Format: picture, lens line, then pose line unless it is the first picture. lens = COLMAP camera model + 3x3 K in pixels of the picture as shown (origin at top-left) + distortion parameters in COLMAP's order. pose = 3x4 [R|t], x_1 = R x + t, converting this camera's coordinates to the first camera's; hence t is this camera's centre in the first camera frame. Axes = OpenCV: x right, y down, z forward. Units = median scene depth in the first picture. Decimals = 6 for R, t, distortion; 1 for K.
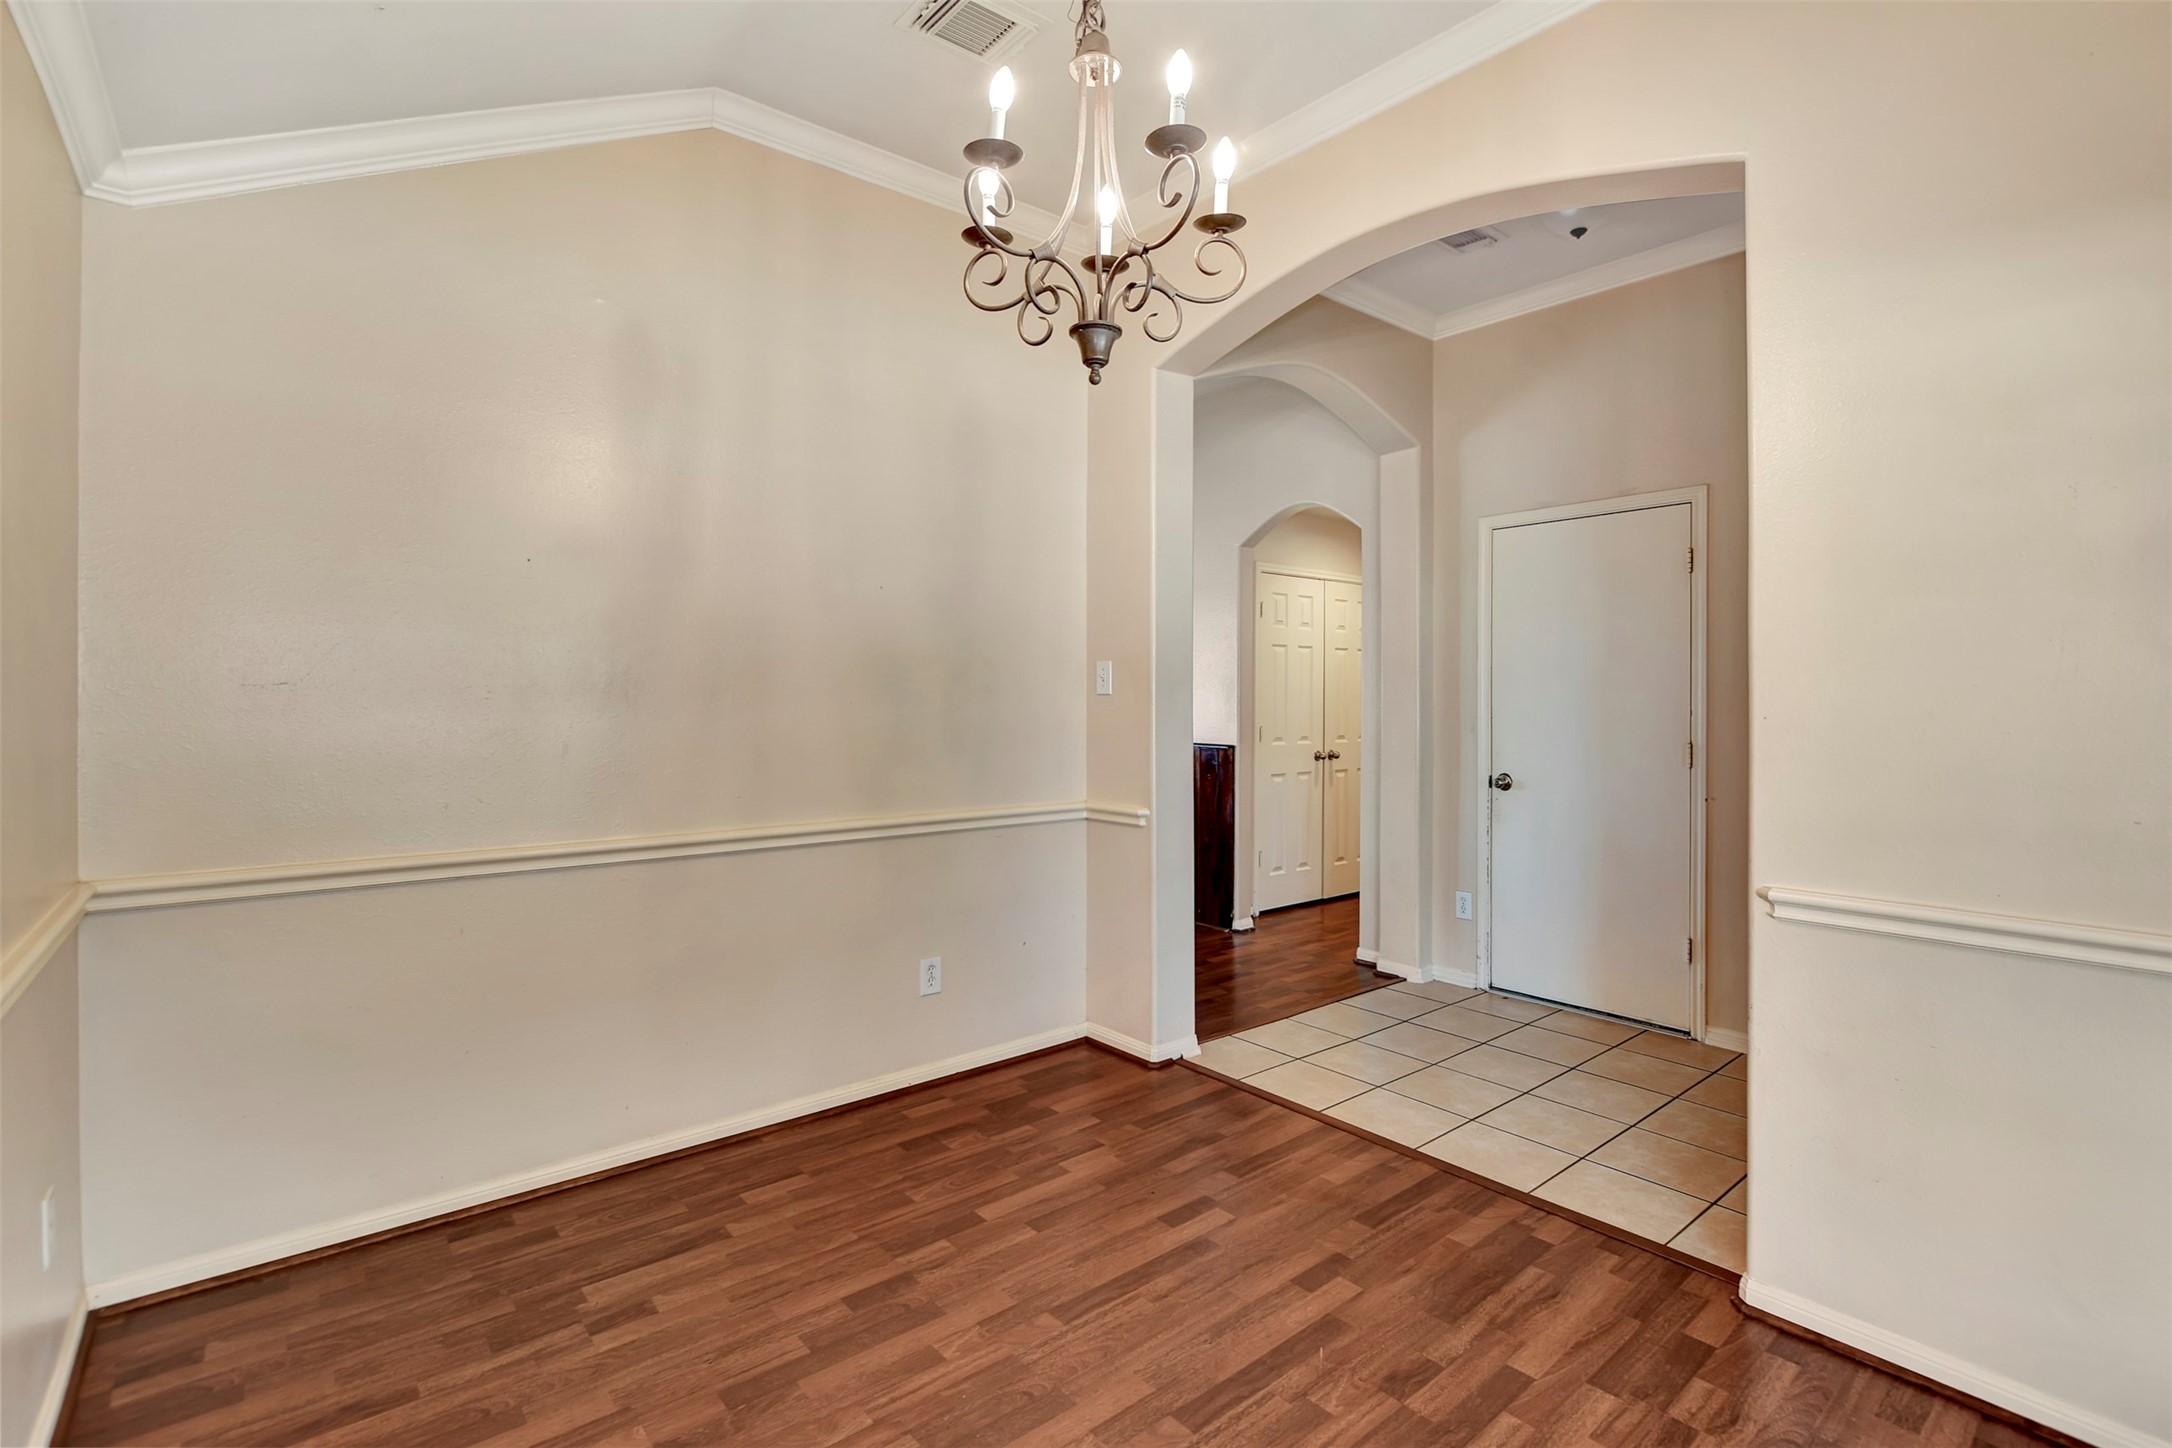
lens RADIAL K [[1001.2, 0, 1093.9], [0, 1001.2, 712.8], [0, 0, 1]] dist [-0.012718, -0.000037]
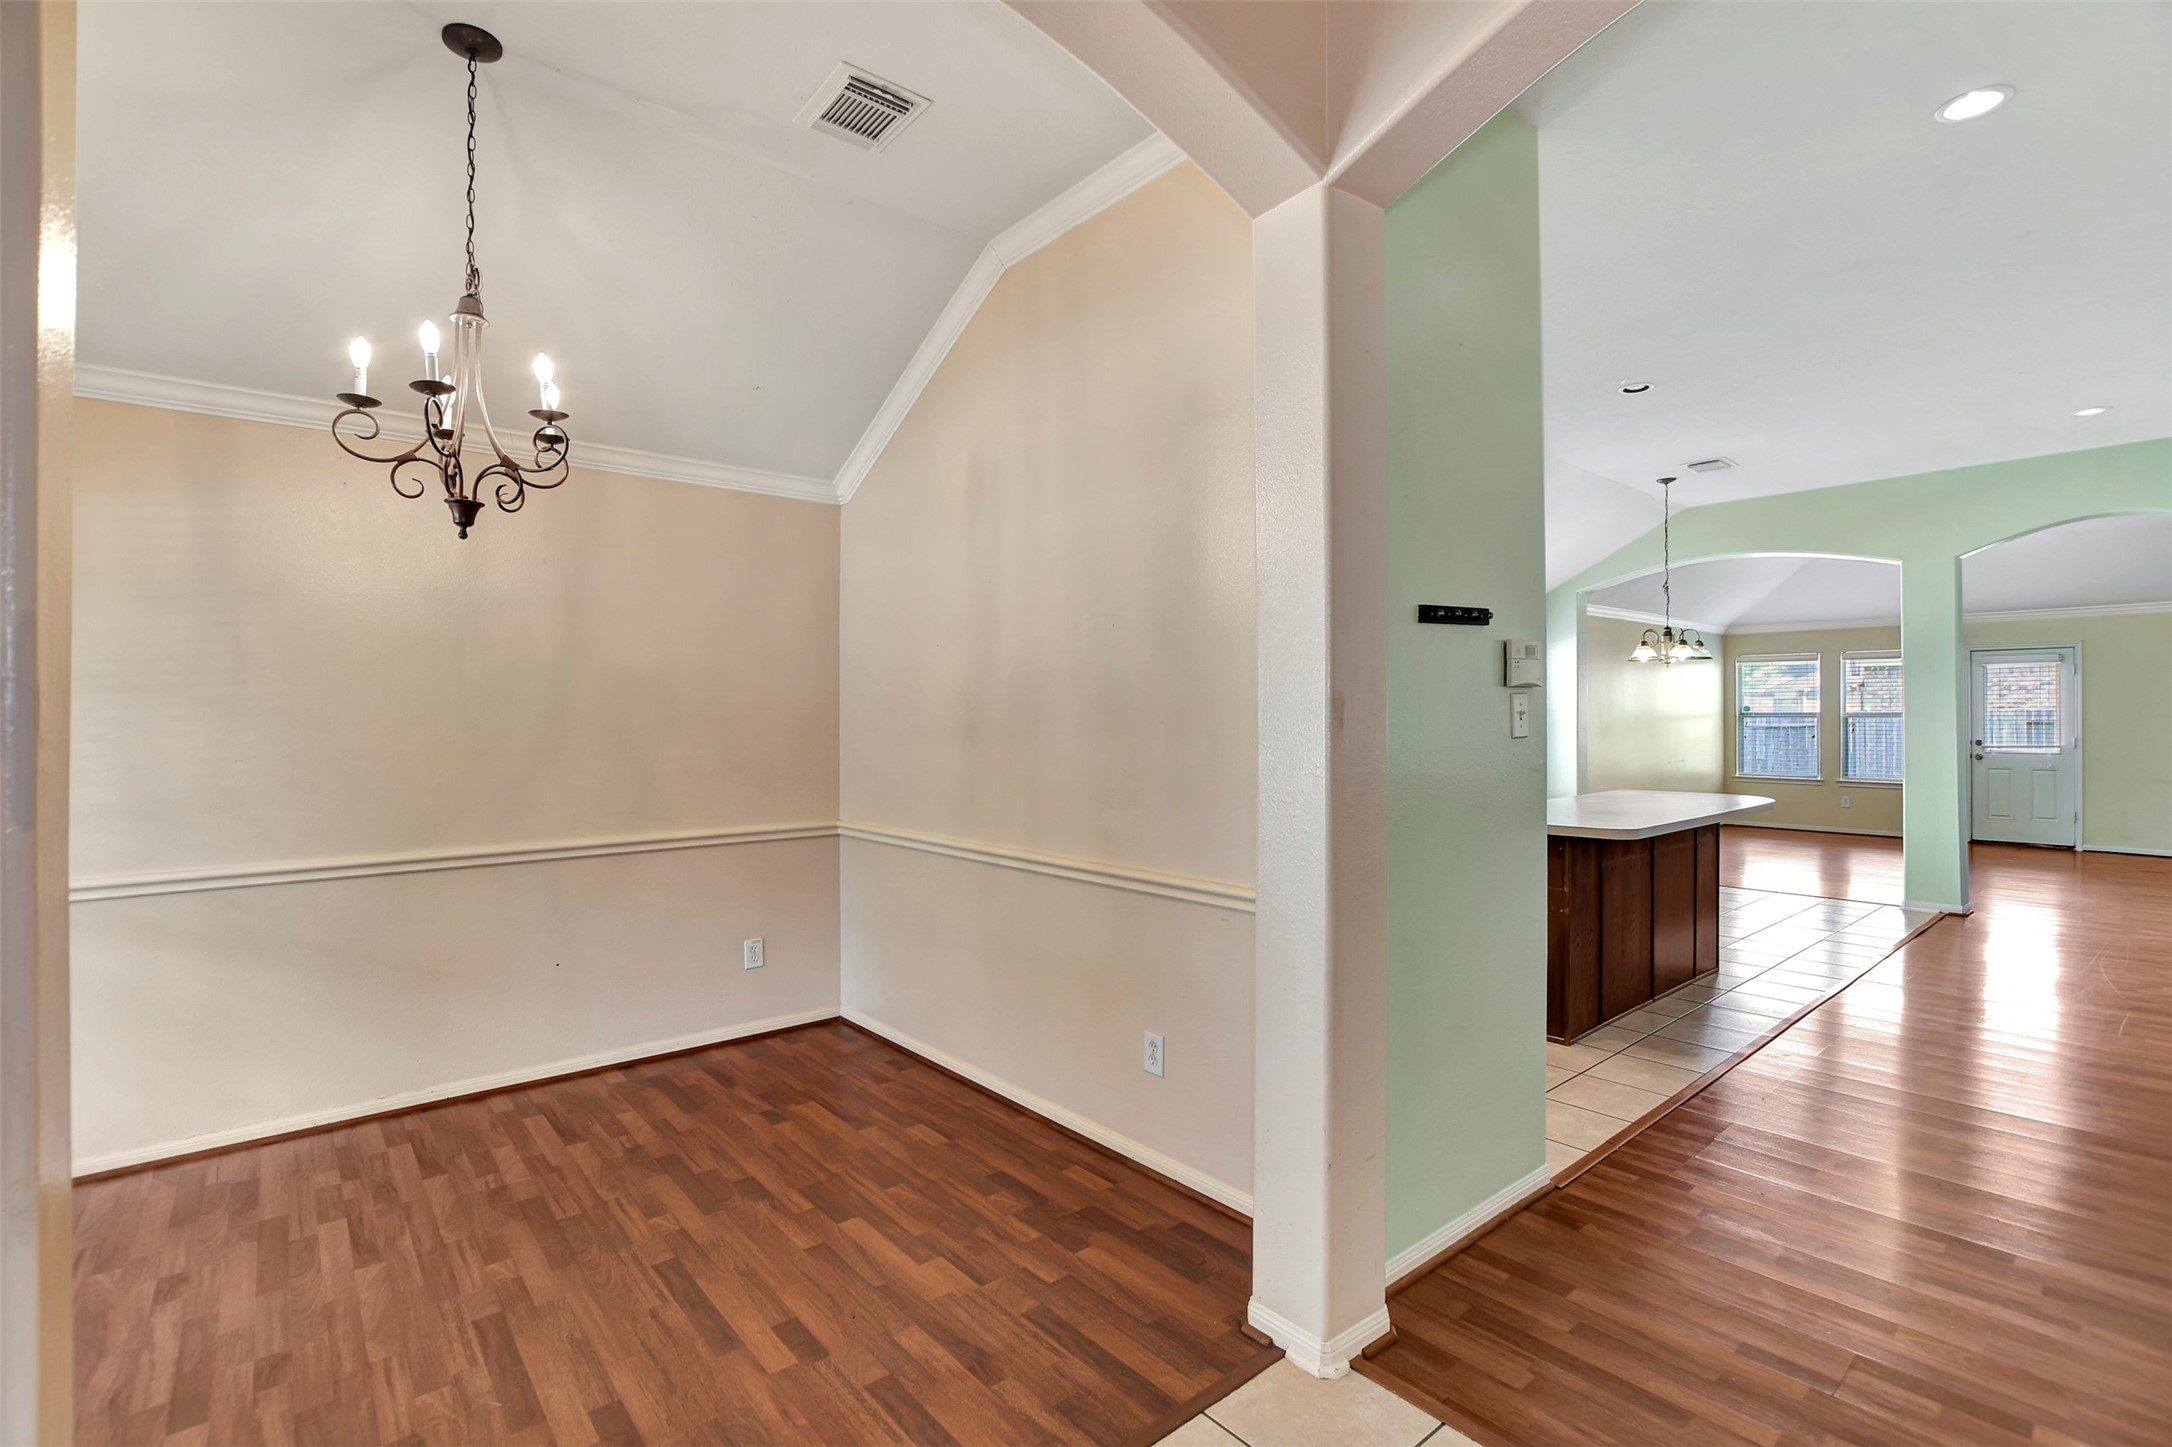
lens RADIAL K [[984.7, 0, 1087.5], [0, 984.7, 746.1], [0, 0, 1]] dist [-0.011884, 0.000324]
pose [[-0.007809, 0.023381, -0.999696, 0.952034], [-0.001405, 0.999725, 0.023393, -0.042625], [0.999969, 0.001587, -0.007774, 1.273679]]
